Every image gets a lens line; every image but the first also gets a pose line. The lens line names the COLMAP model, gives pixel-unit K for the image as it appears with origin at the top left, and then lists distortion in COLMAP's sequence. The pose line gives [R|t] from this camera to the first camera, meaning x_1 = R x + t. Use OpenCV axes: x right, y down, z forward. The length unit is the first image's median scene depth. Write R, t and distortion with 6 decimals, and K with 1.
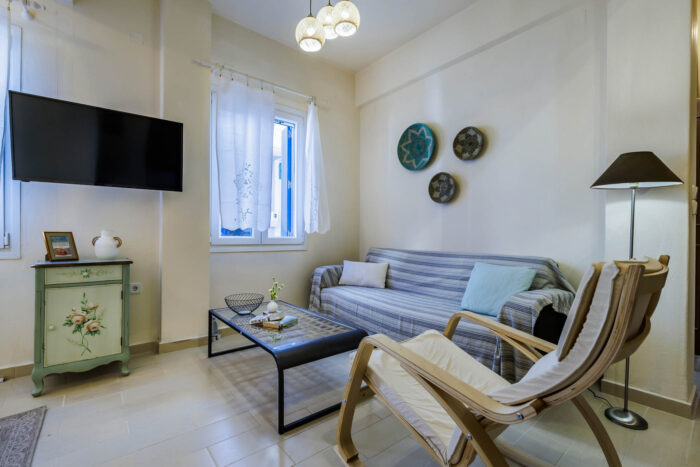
lens RADIAL K [[315.6, 0, 350.0], [0, 315.6, 233.5], [0, 0, 1]] dist [0.025645, -0.000033]
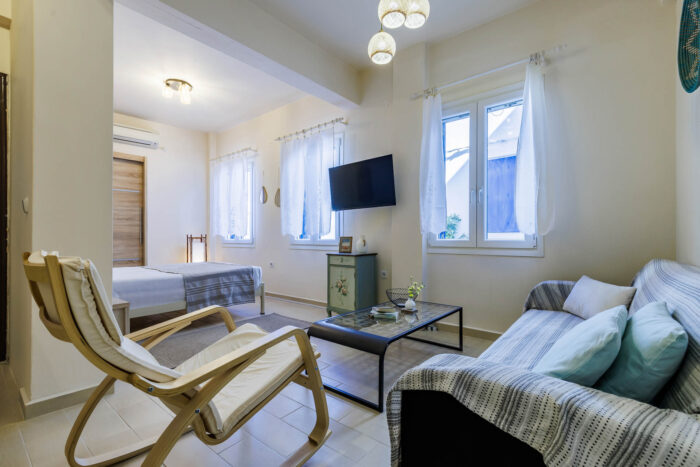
lens RADIAL K [[315.6, 0, 350.0], [0, 315.6, 233.5], [0, 0, 1]] dist [0.025645, -0.000033]
pose [[0.203139, -0.020532, -0.978935, 0.611736], [0.011017, 0.999765, -0.018682, 0.007214], [0.979088, -0.006989, 0.203318, 0.470865]]
